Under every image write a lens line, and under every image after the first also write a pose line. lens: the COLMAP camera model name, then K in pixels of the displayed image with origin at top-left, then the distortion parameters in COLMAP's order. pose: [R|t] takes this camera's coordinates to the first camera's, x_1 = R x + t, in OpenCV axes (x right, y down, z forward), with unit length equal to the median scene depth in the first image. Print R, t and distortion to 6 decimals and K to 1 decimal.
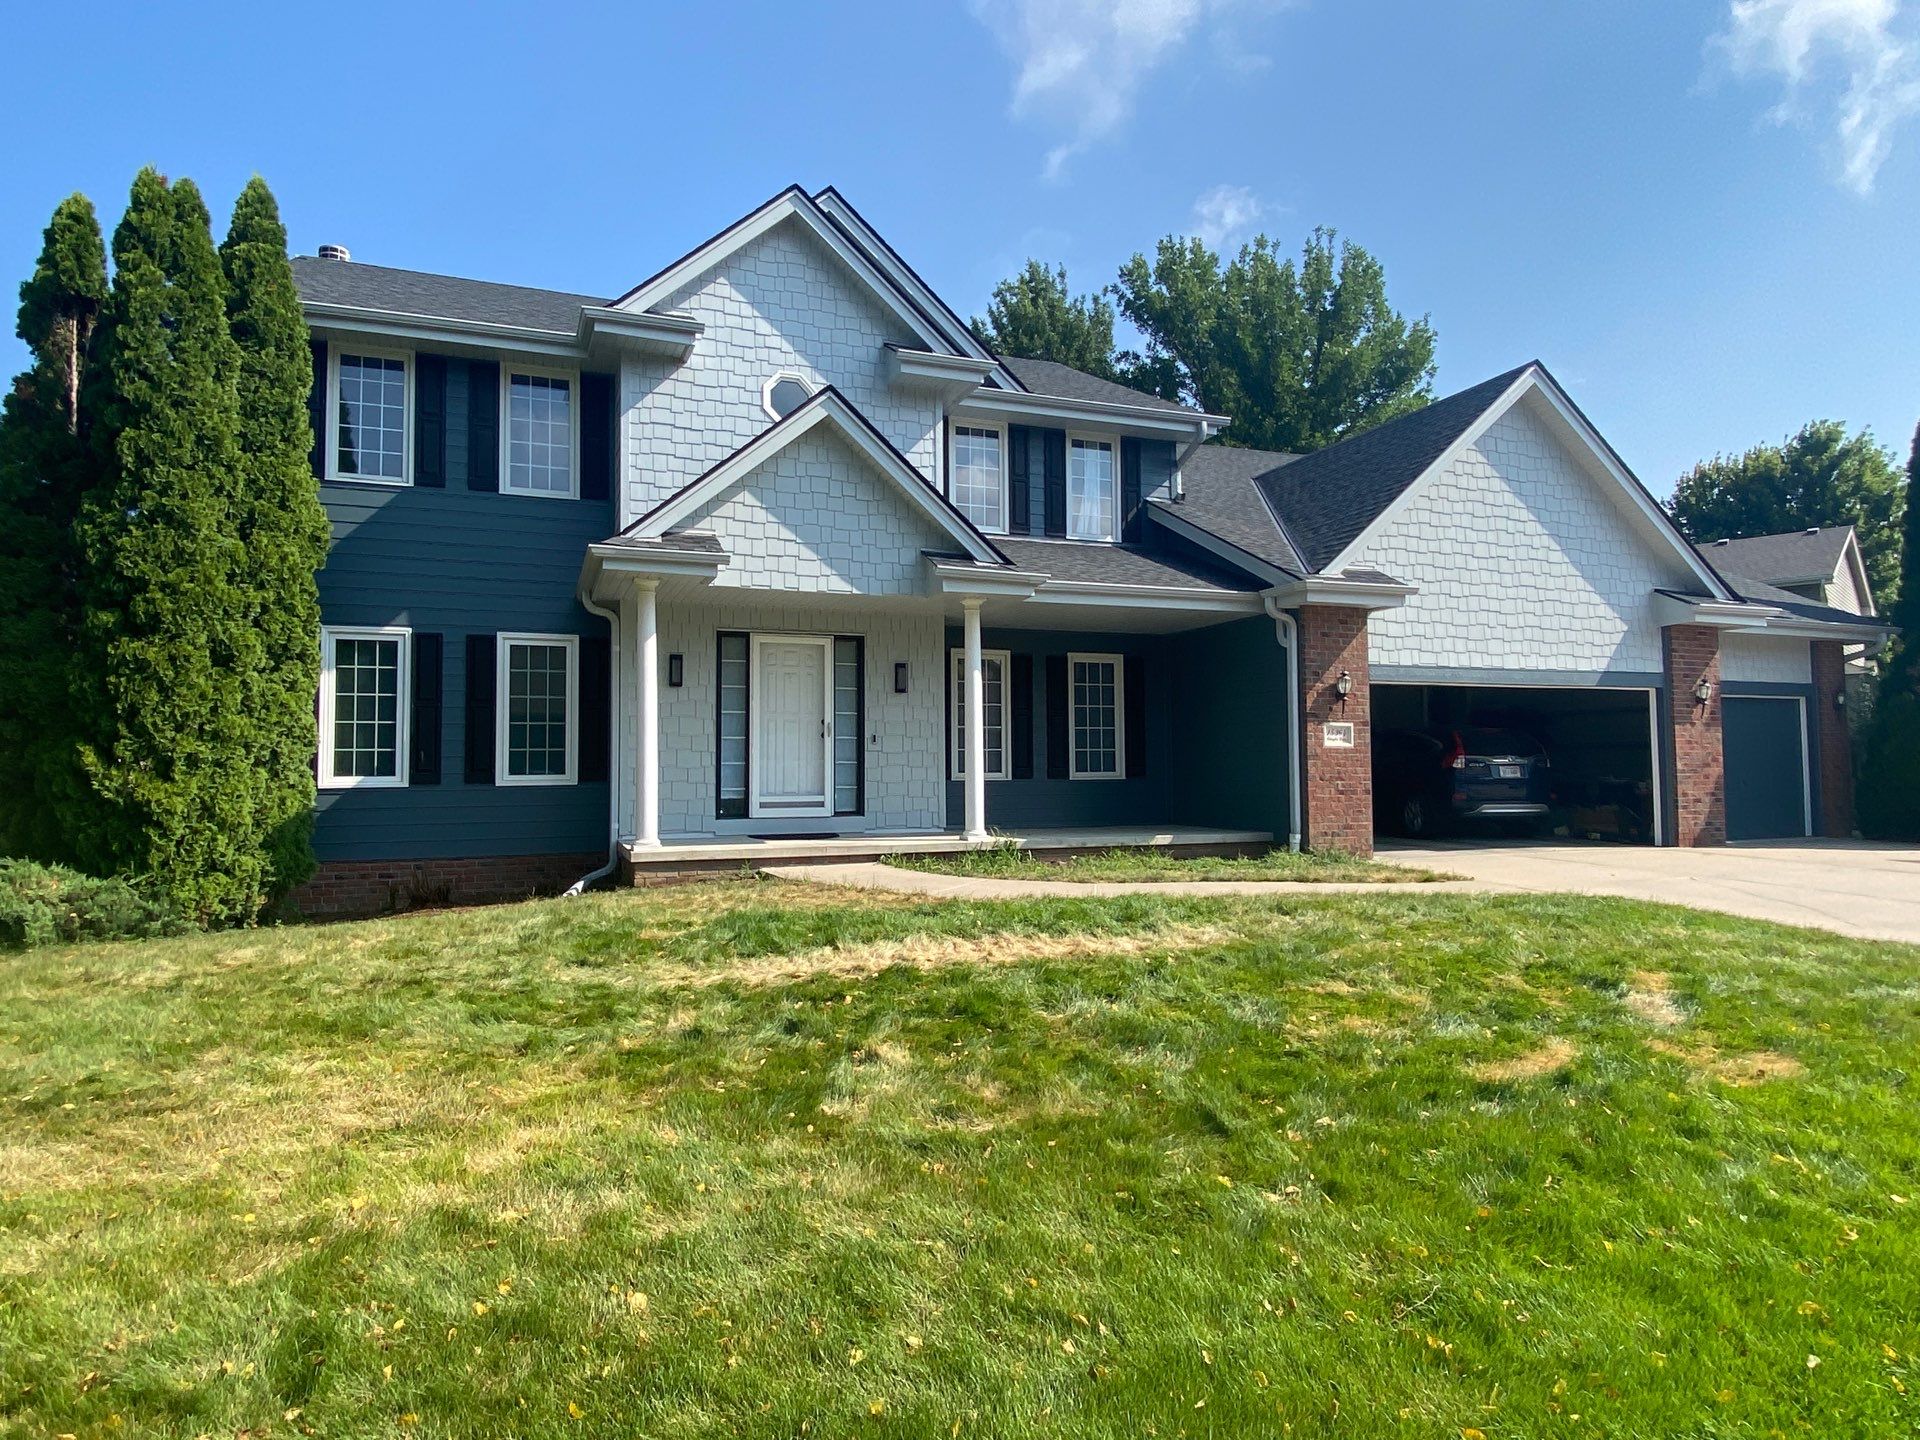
lens RADIAL K [[1155.9, 0, 992.0], [0, 1155.9, 711.1], [0, 0, 1]] dist [0.011466, -0.013125]
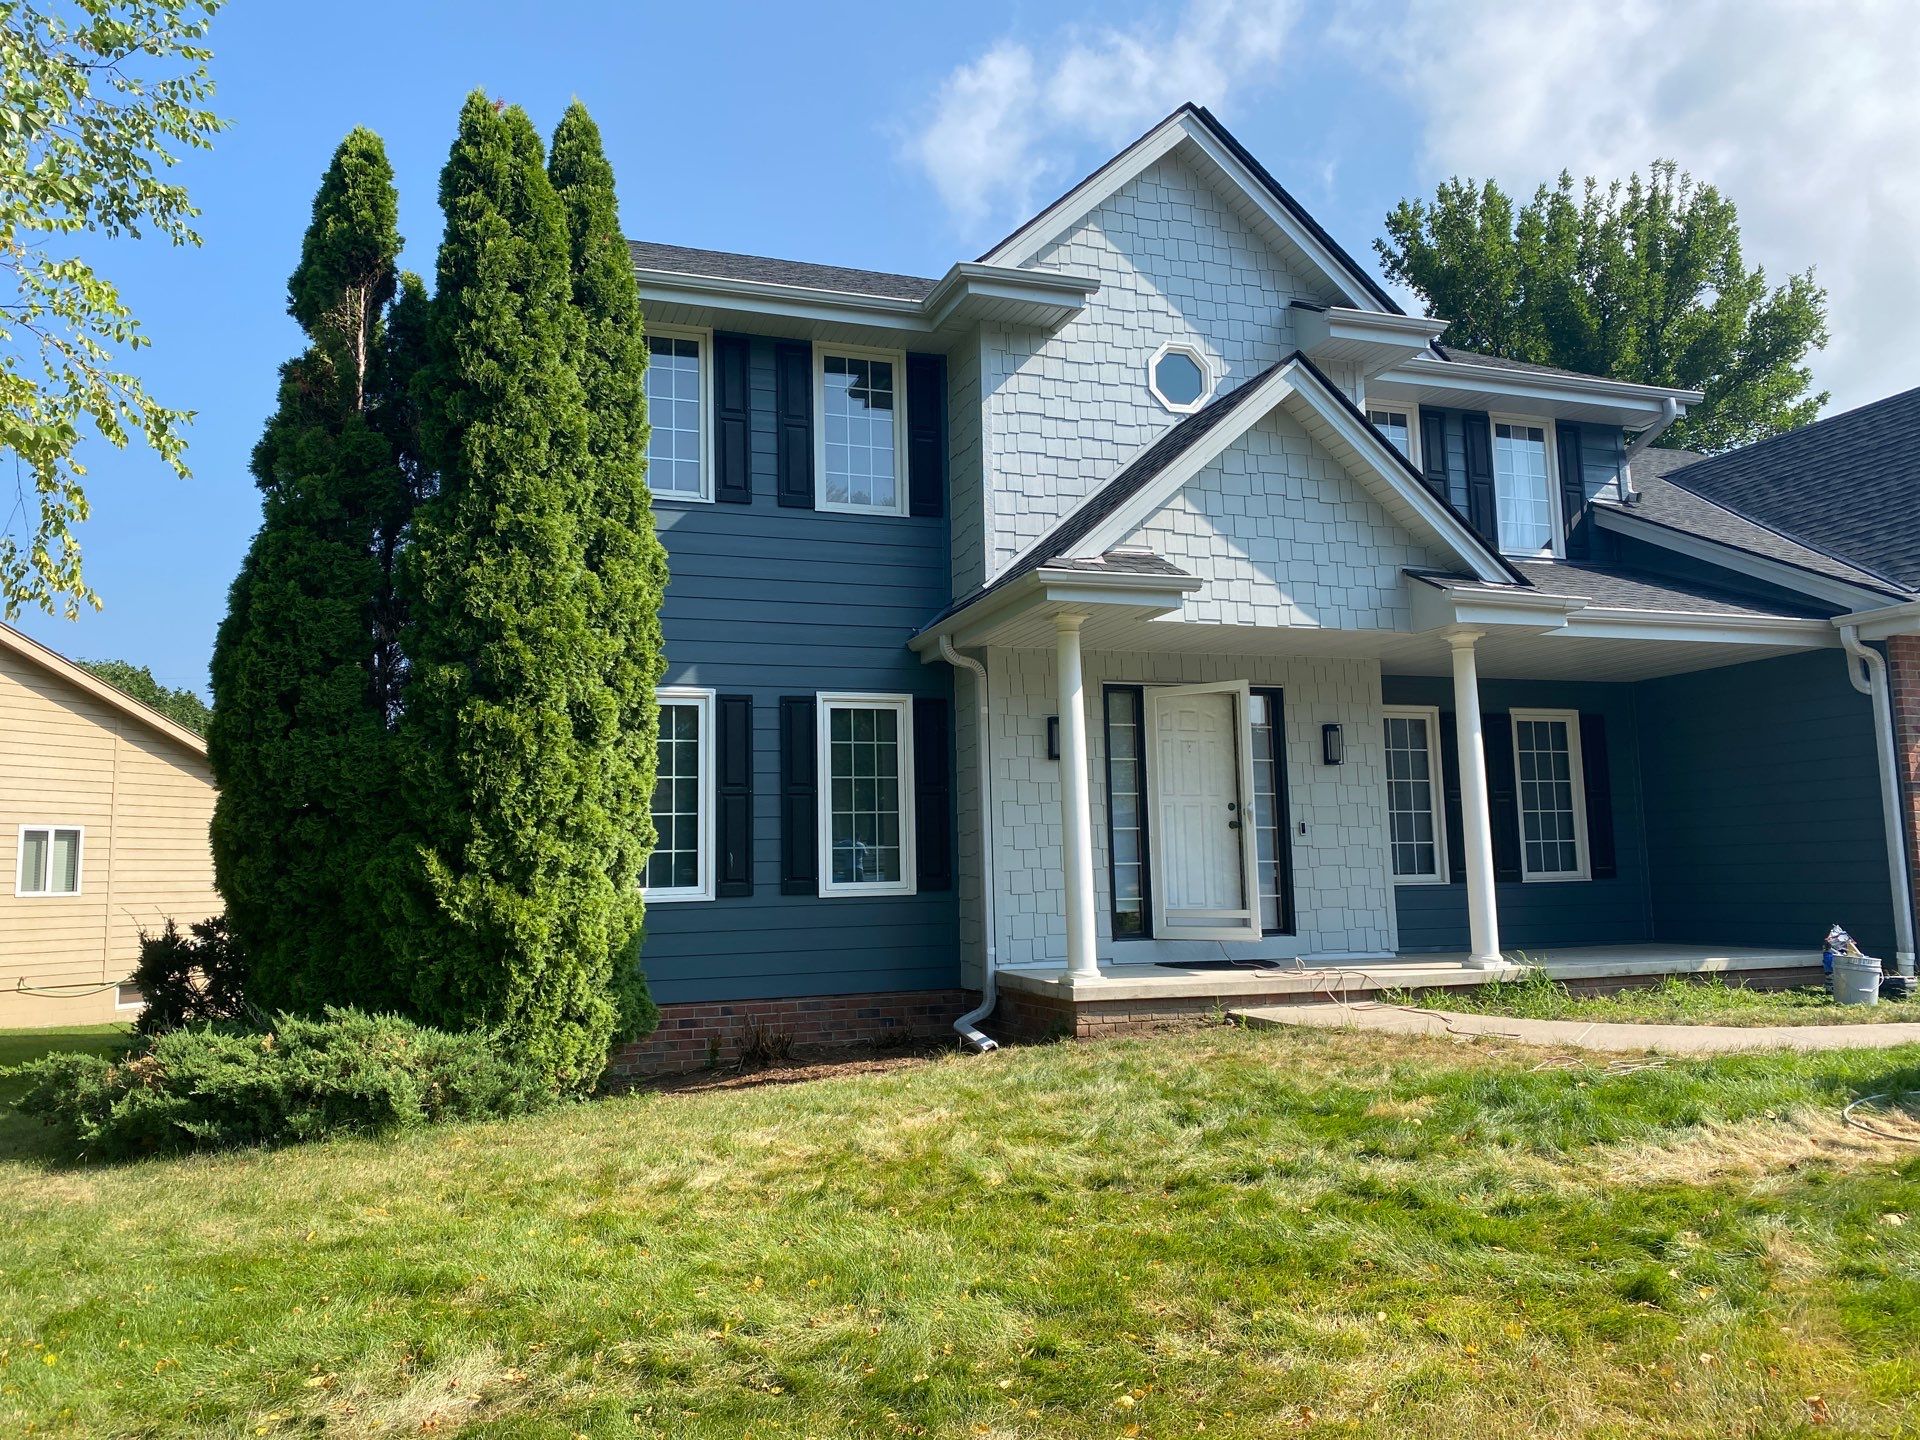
lens RADIAL K [[1453.1, 0, 940.7], [0, 1453.1, 688.4], [0, 0, 1]] dist [0.036321, -0.038989]
pose [[0.998785, -0.018878, -0.045522, -0.300468], [0.015319, 0.996890, -0.077307, 0.003814], [0.046840, 0.076516, 0.995968, 0.063804]]
